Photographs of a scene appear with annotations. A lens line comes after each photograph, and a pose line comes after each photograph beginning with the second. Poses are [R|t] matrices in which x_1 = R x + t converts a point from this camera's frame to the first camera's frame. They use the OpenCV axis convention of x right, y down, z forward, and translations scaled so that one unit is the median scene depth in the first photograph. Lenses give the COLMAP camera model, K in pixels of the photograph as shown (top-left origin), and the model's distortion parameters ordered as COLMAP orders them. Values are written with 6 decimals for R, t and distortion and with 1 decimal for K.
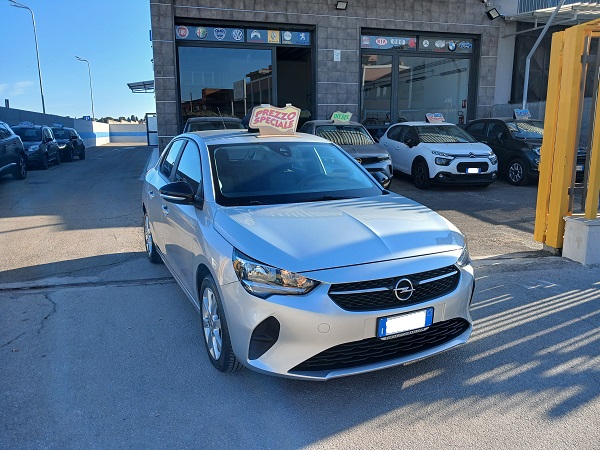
lens RADIAL K [[459.6, 0, 303.1], [0, 459.6, 223.5], [0, 0, 1]] dist [0.009804, -0.010339]
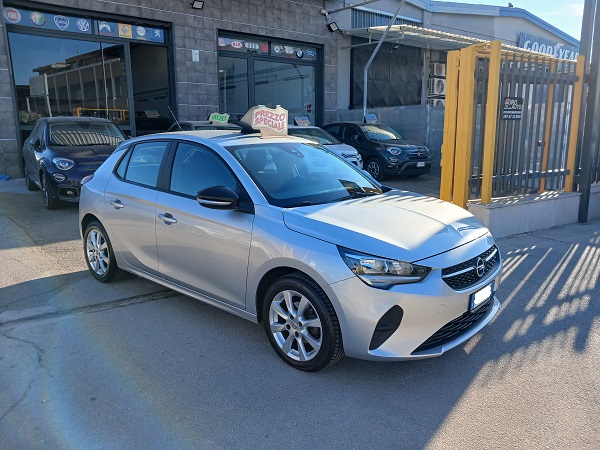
lens RADIAL K [[461.9, 0, 300.0], [0, 461.9, 225.9], [0, 0, 1]] dist [-0.004958, 0.010833]
pose [[0.920774, -0.076566, 0.382509, -0.127117], [0.076767, 0.996940, 0.014761, -0.002715], [-0.382469, 0.015773, 0.923834, 0.017273]]
